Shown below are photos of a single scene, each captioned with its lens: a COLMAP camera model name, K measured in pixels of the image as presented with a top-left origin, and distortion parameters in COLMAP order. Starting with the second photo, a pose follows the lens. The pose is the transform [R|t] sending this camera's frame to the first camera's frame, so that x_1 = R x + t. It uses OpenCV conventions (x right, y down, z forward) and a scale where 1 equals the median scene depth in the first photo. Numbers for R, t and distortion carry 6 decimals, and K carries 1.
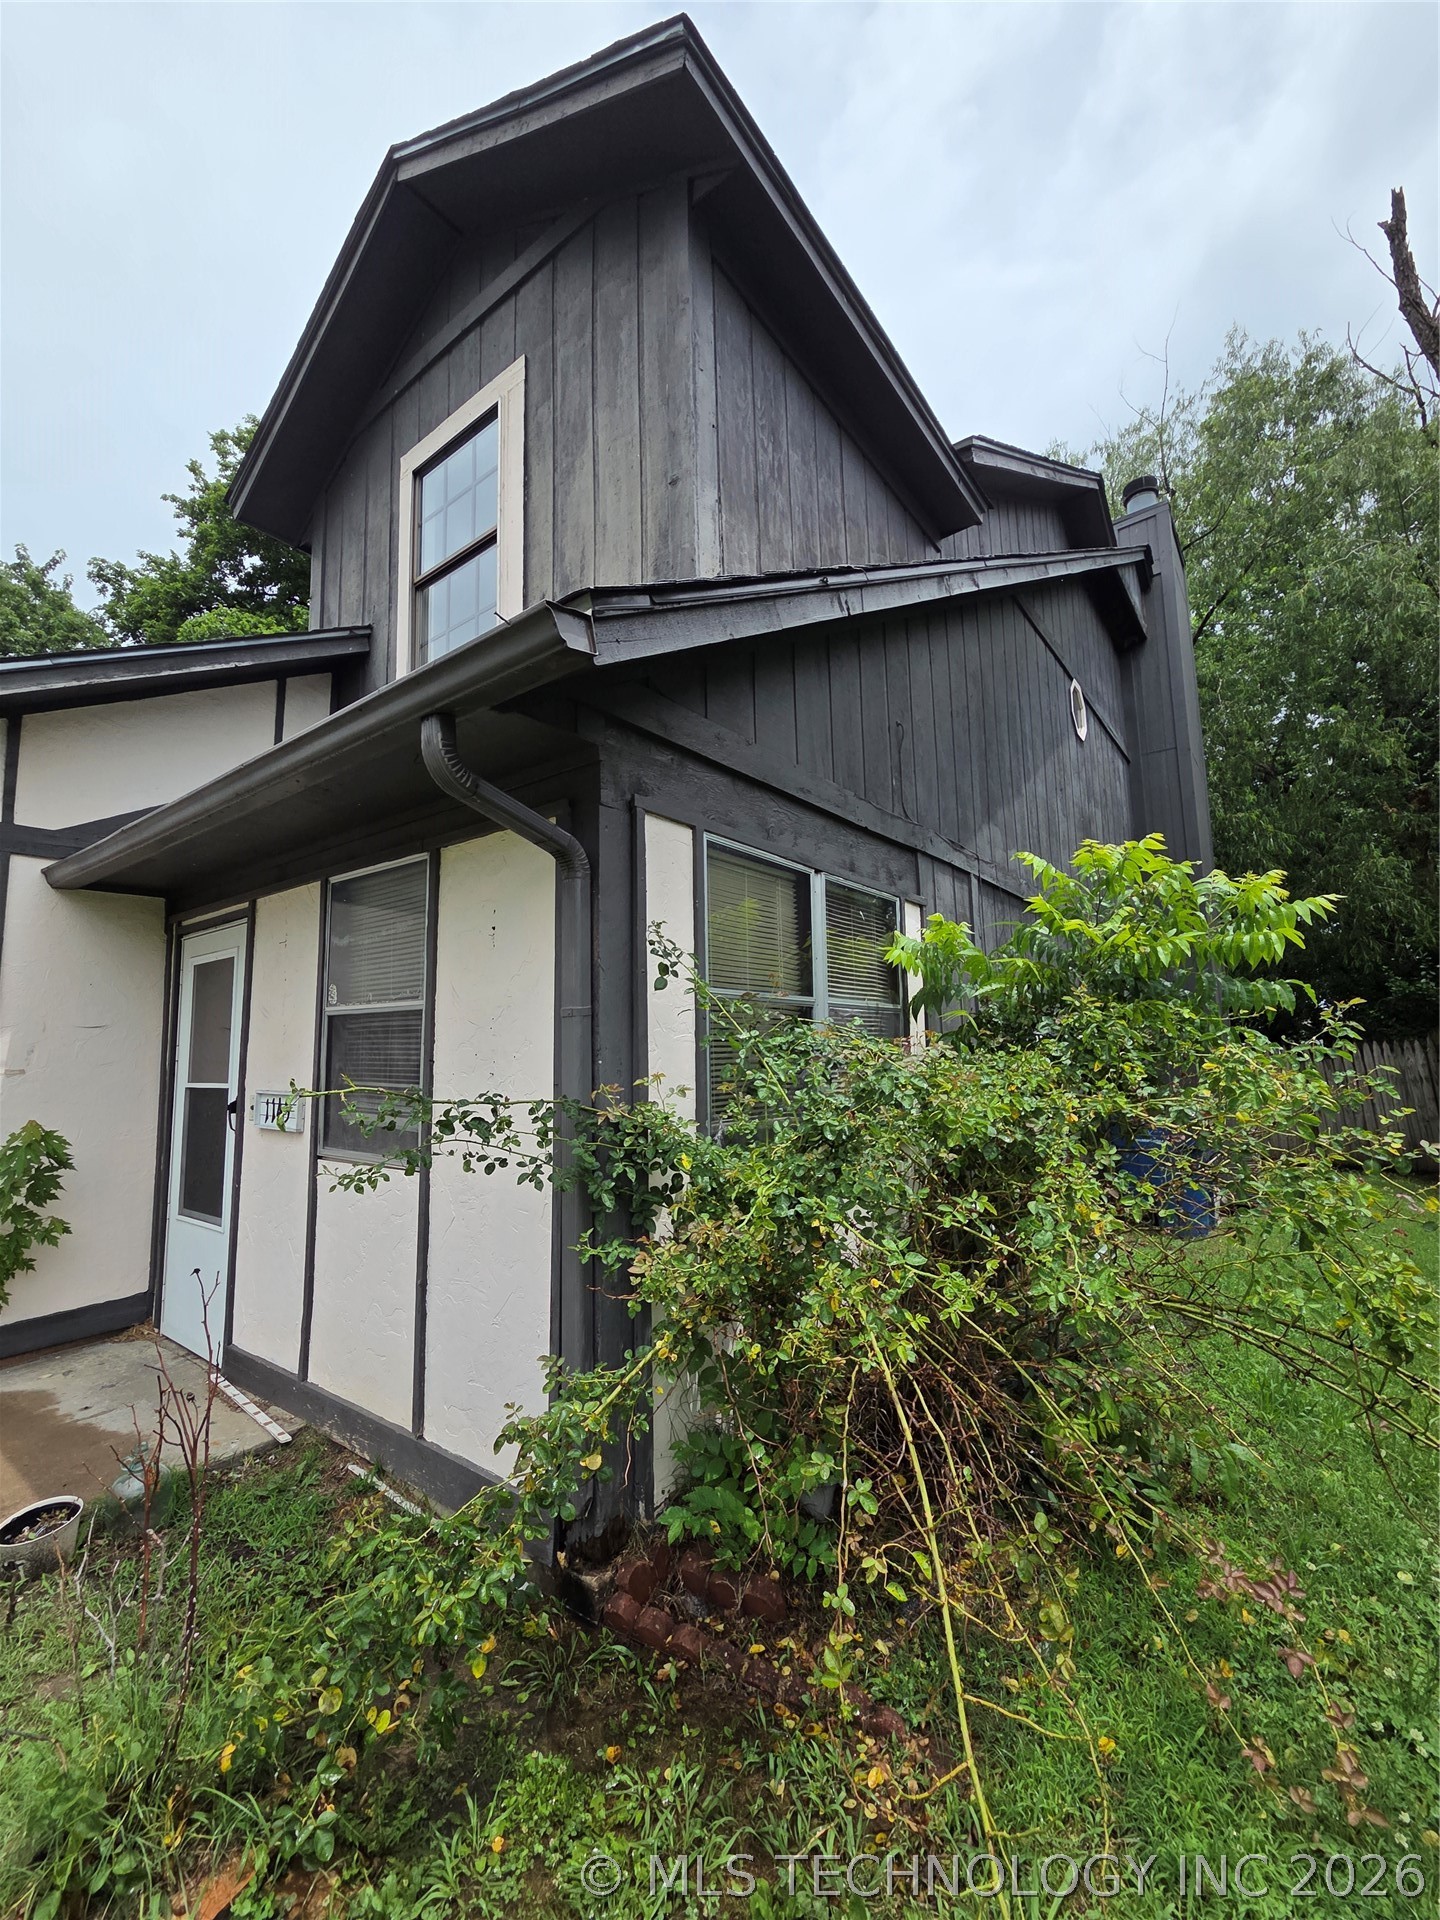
lens RADIAL K [[777.9, 0, 720.0], [0, 777.9, 960.0], [0, 0, 1]] dist [0.000086, 0.000025]
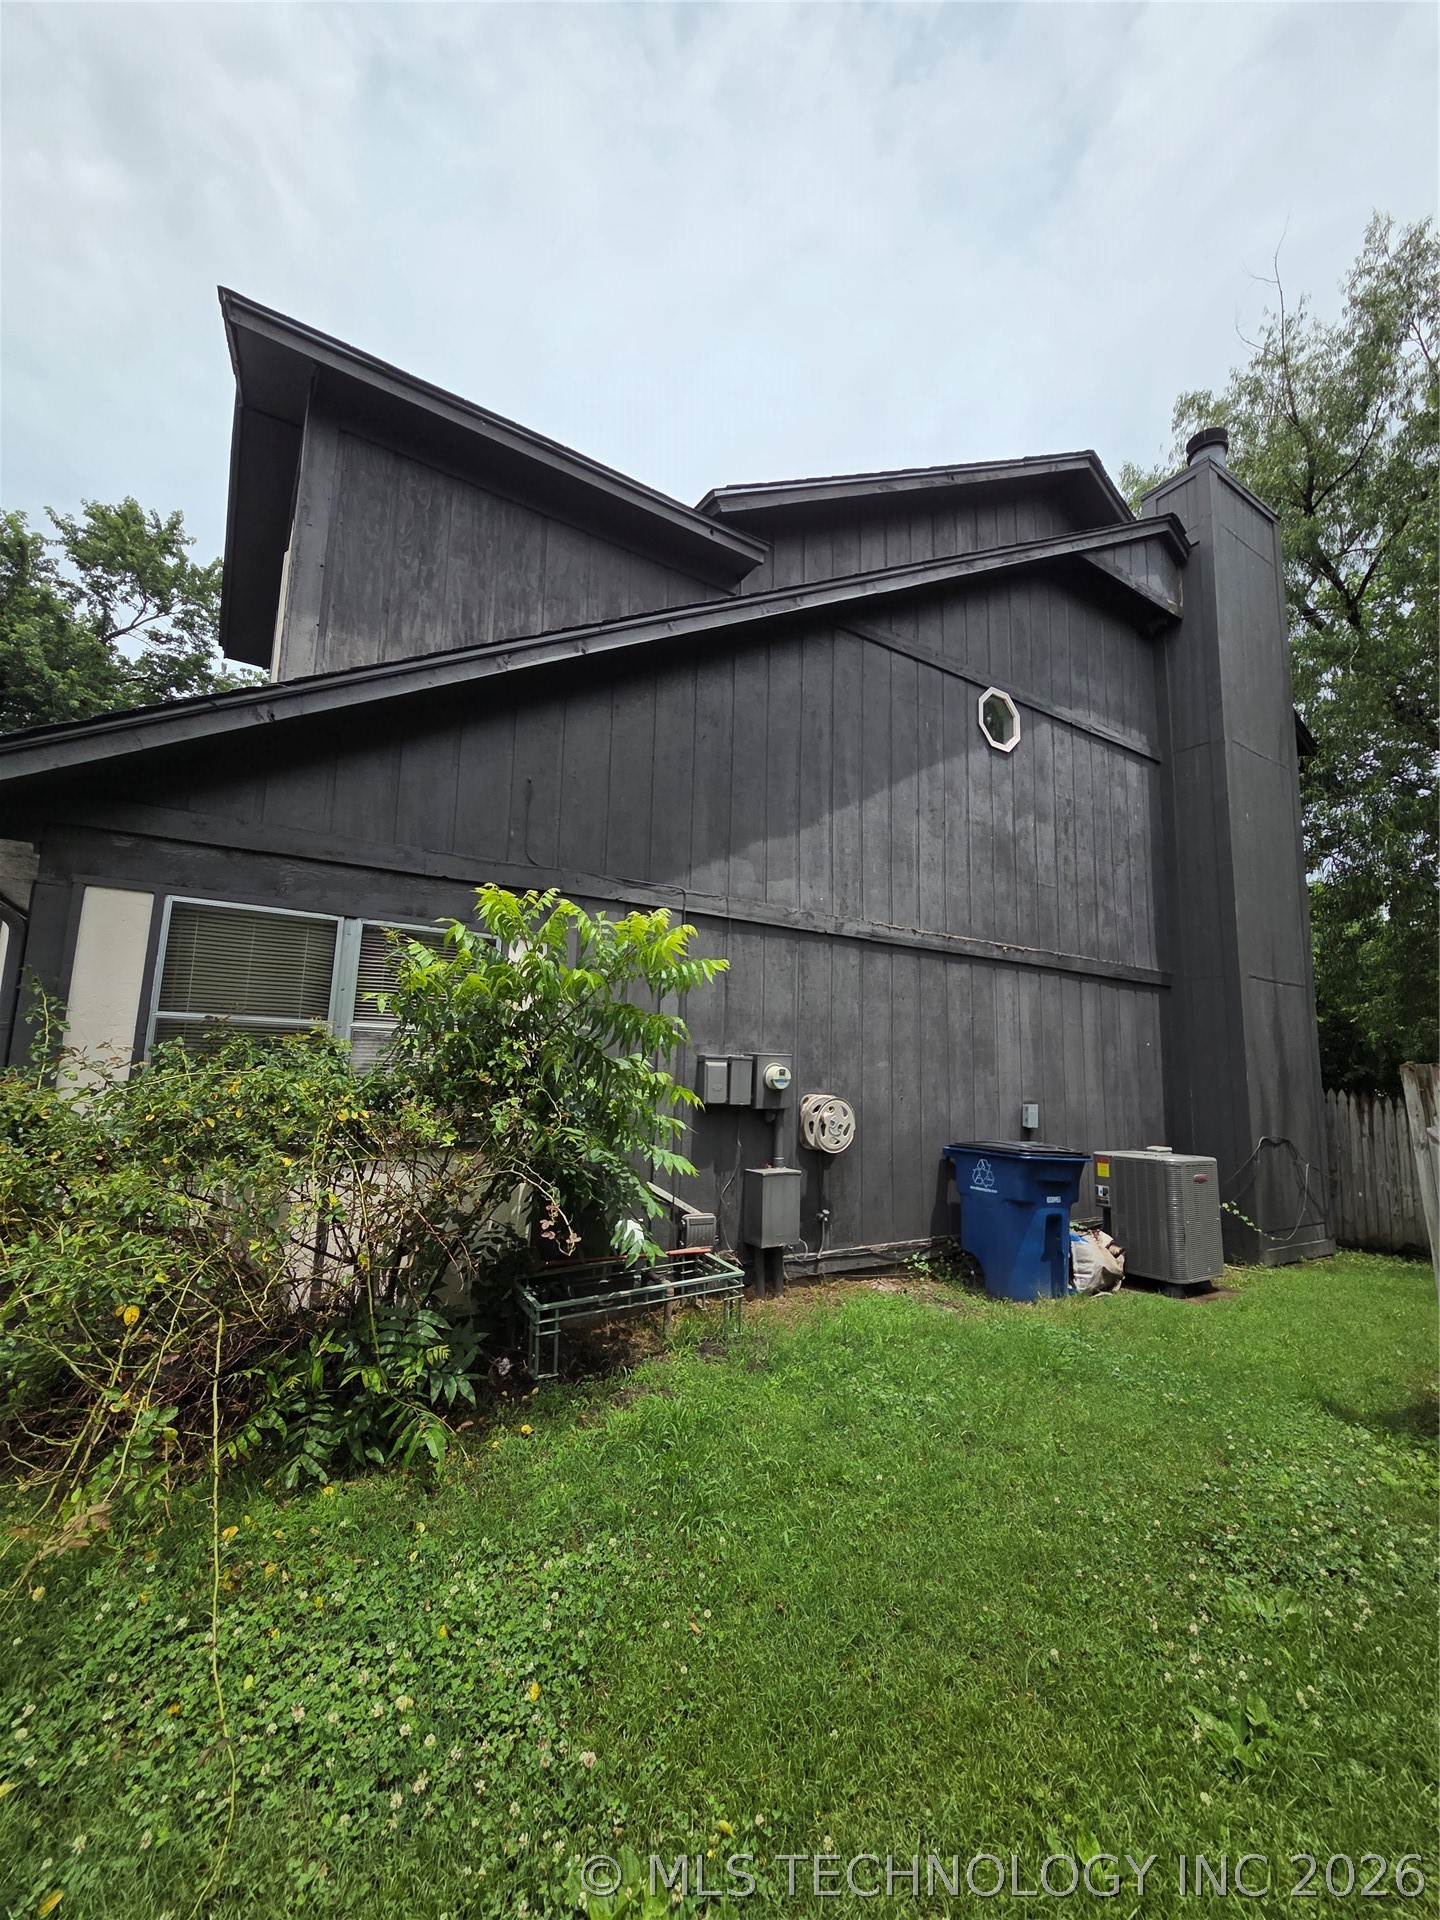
lens RADIAL K [[777.9, 0, 720.0], [0, 777.9, 960.0], [0, 0, 1]] dist [0.000086, 0.000025]
pose [[0.938441, 0.001830, -0.345435, 0.912590], [-0.011061, 0.999632, -0.024753, -0.021342], [0.345262, 0.027050, 0.938116, 0.050077]]
